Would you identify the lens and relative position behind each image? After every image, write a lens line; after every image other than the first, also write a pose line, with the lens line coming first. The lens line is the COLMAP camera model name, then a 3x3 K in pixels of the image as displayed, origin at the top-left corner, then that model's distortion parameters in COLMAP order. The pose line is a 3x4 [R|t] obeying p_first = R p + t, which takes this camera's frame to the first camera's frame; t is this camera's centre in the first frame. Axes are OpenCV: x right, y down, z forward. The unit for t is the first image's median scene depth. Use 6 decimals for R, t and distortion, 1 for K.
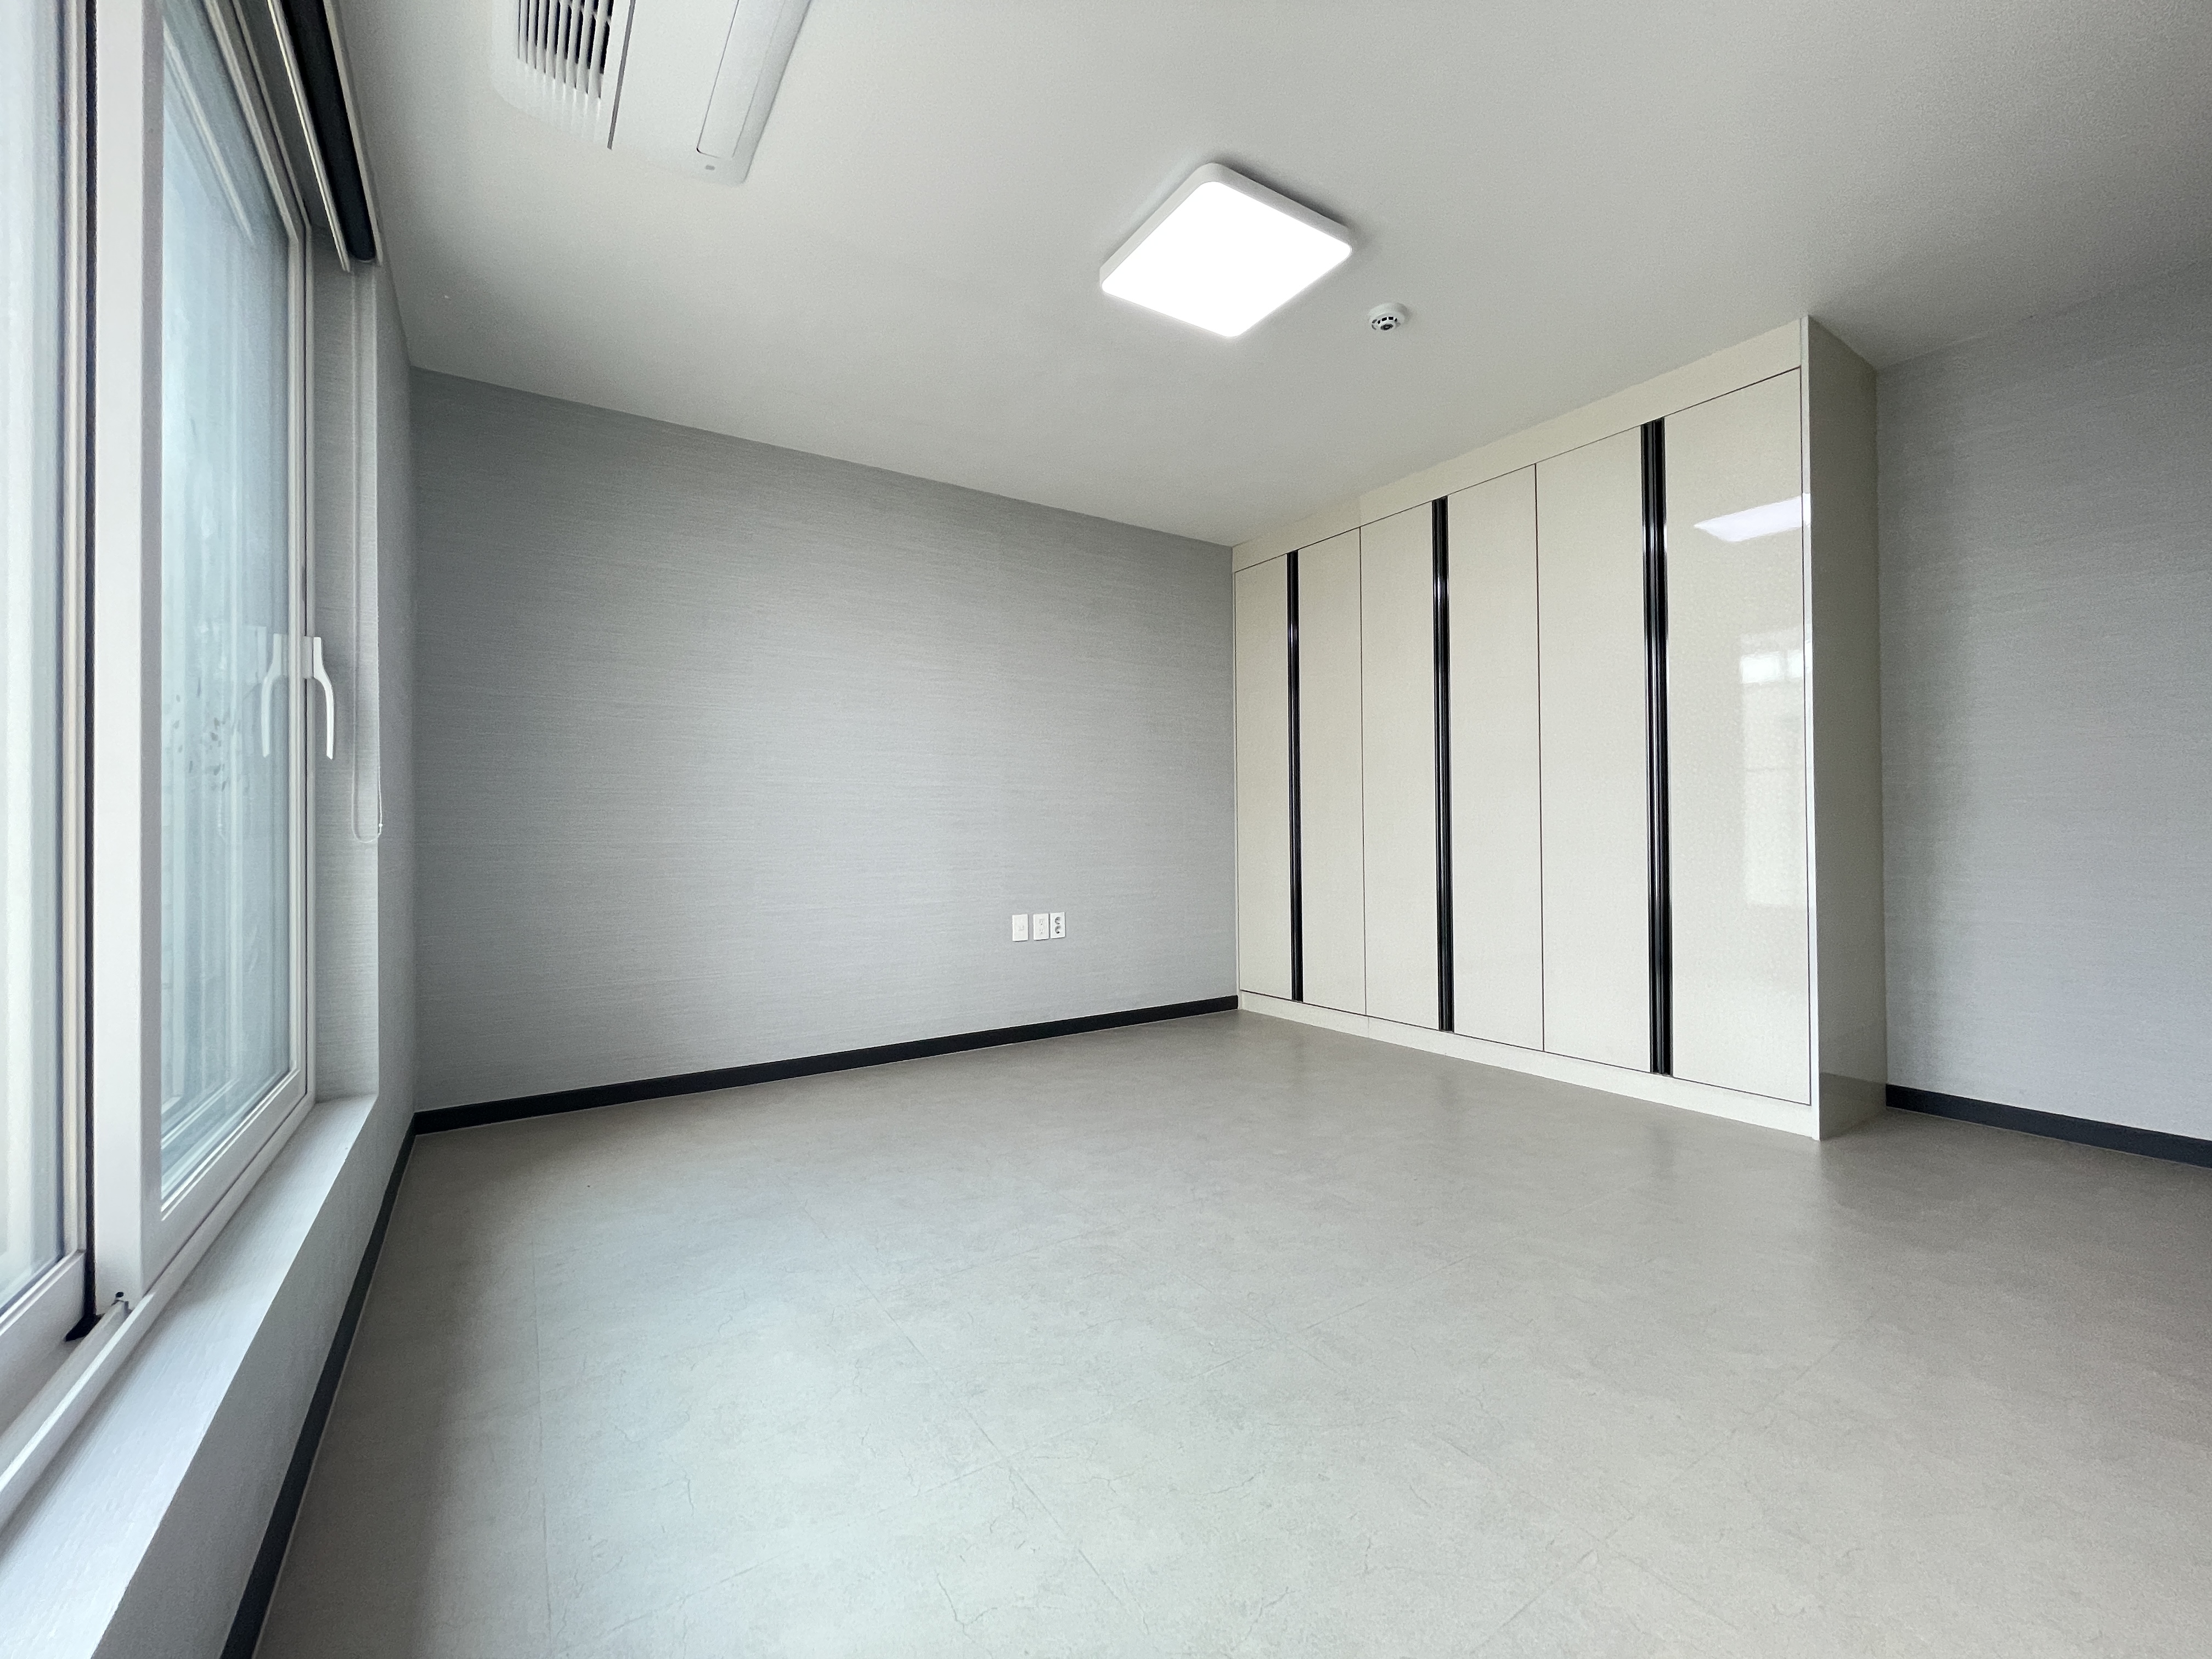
lens RADIAL K [[889.7, 0, 1103.8], [0, 889.7, 830.3], [0, 0, 1]] dist [0.003879, -0.002692]
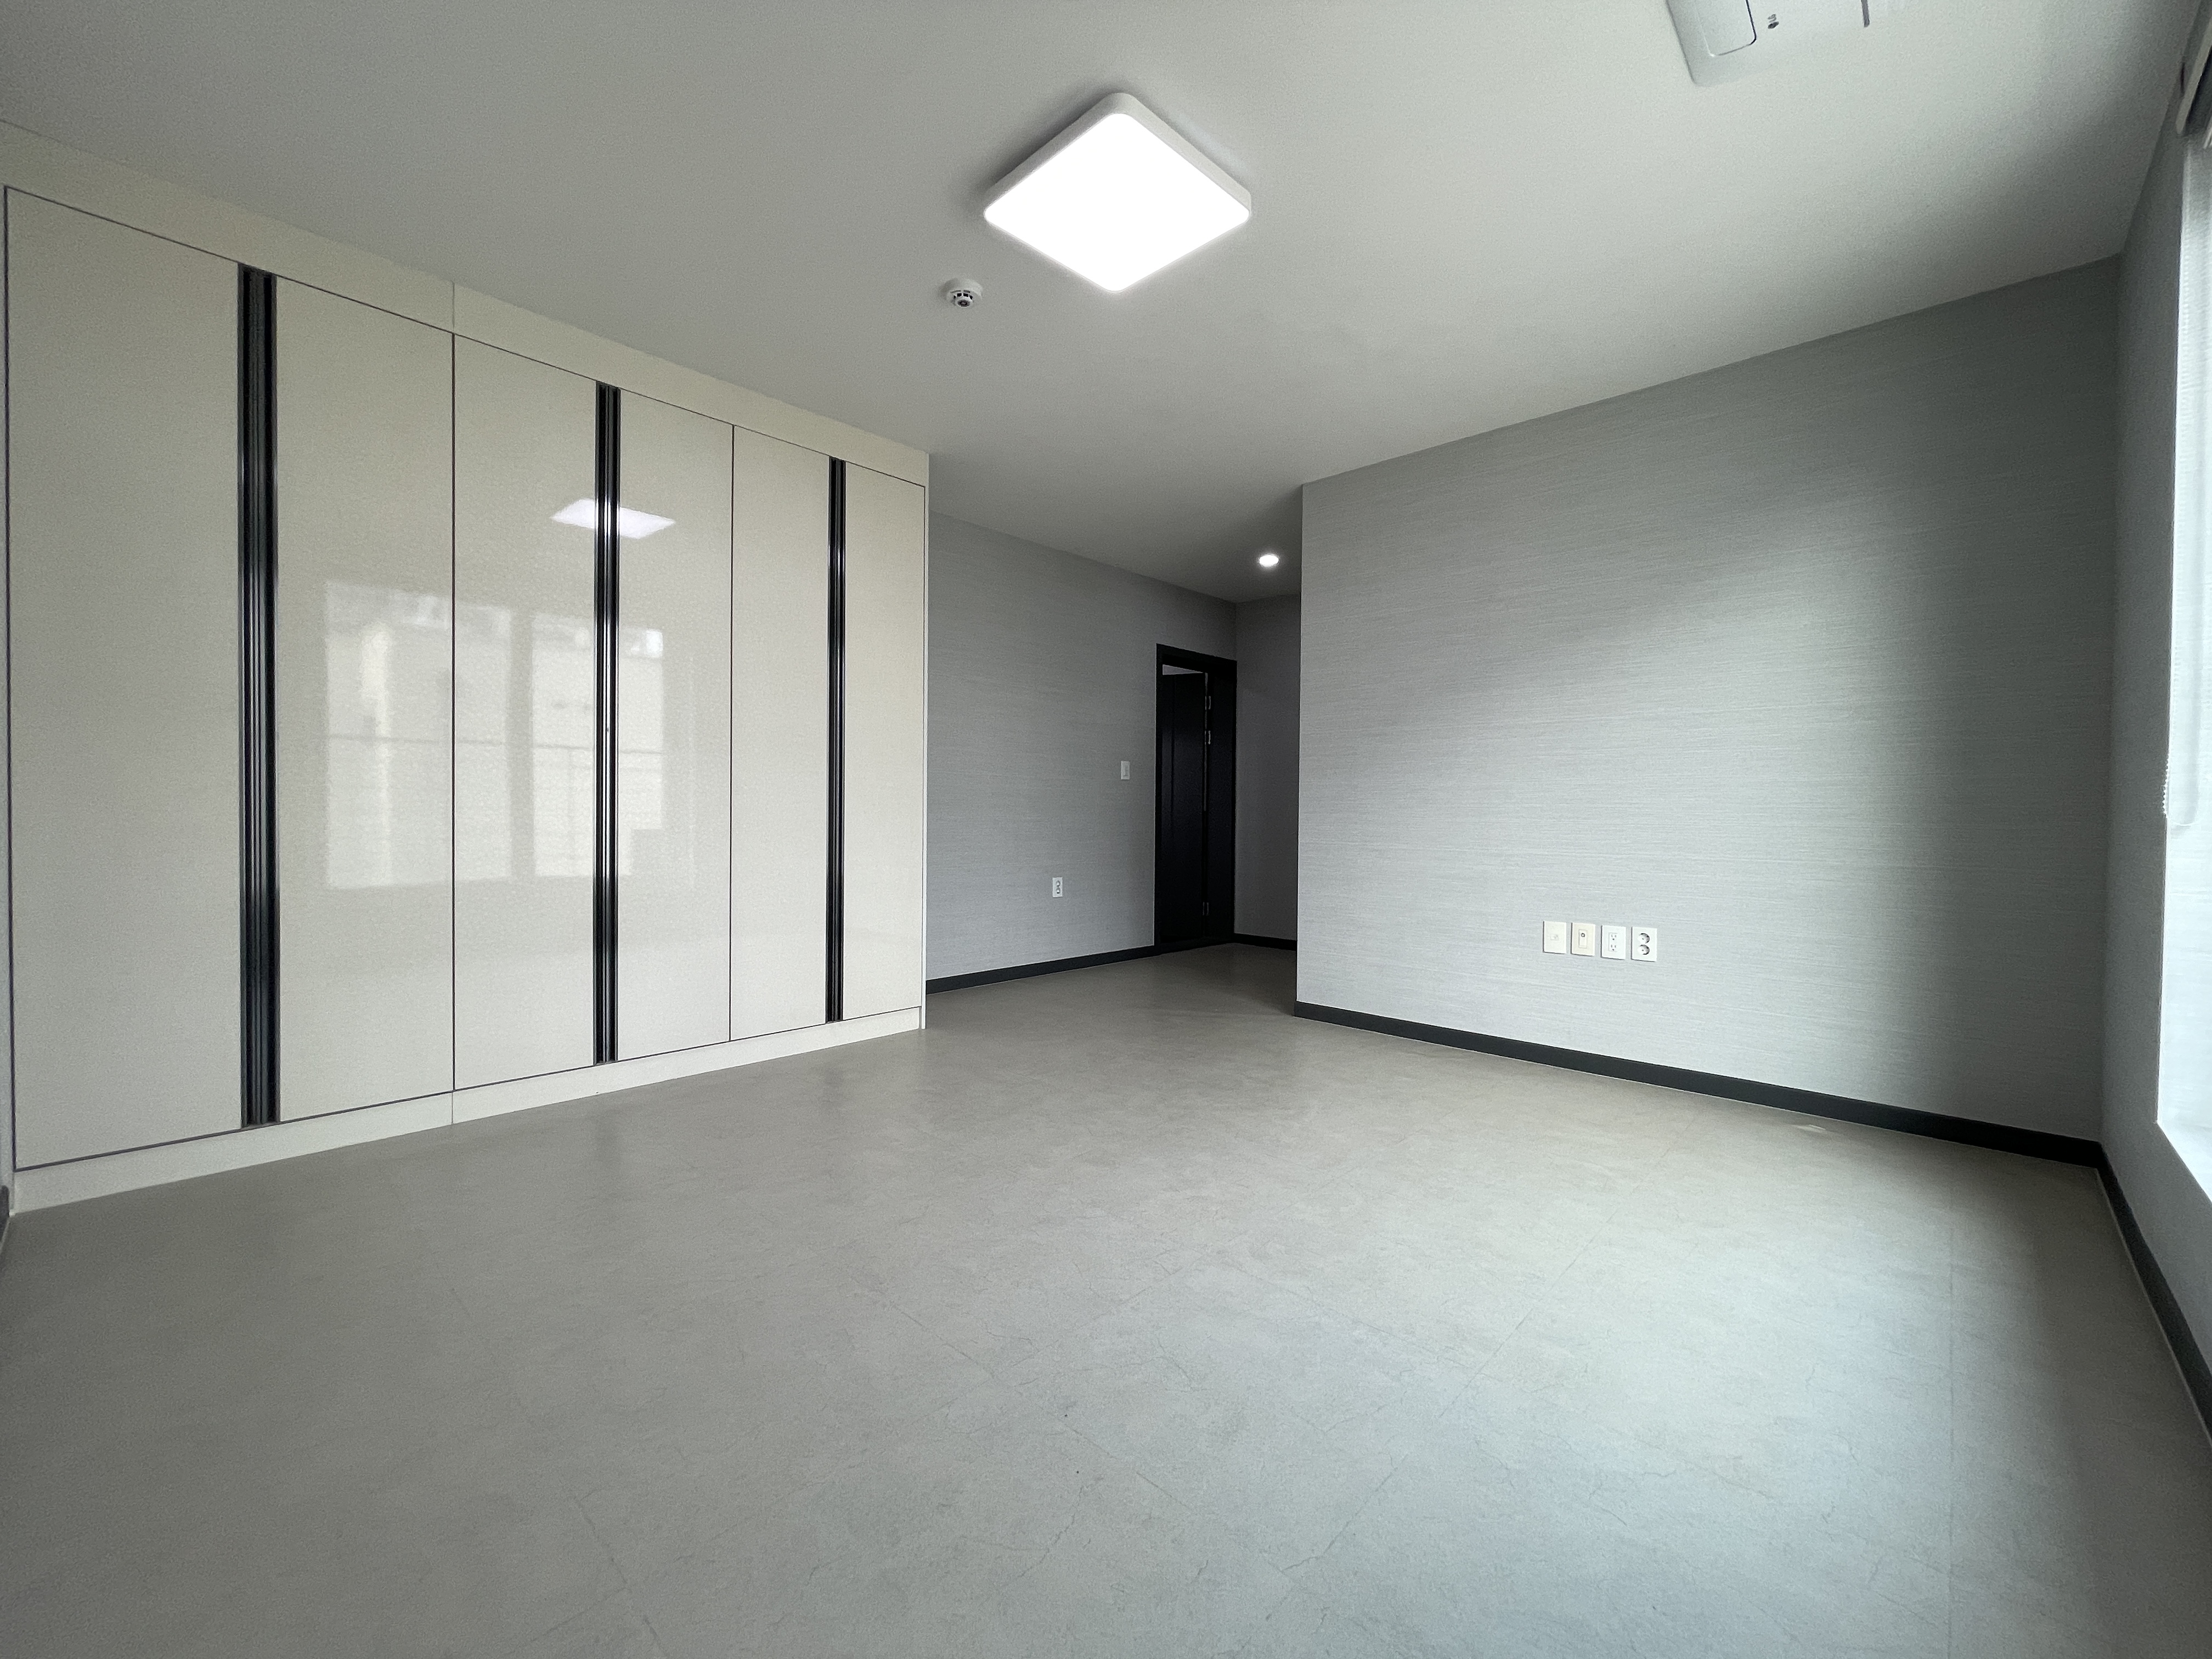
lens RADIAL K [[889.7, 0, 1108.1], [0, 889.7, 820.6], [0, 0, 1]] dist [0.003879, -0.002692]
pose [[-0.212326, -0.001690, 0.977198, -0.601285], [-0.007697, 0.999970, 0.000057, 0.008689], [-0.977169, -0.007510, -0.212332, 0.920461]]
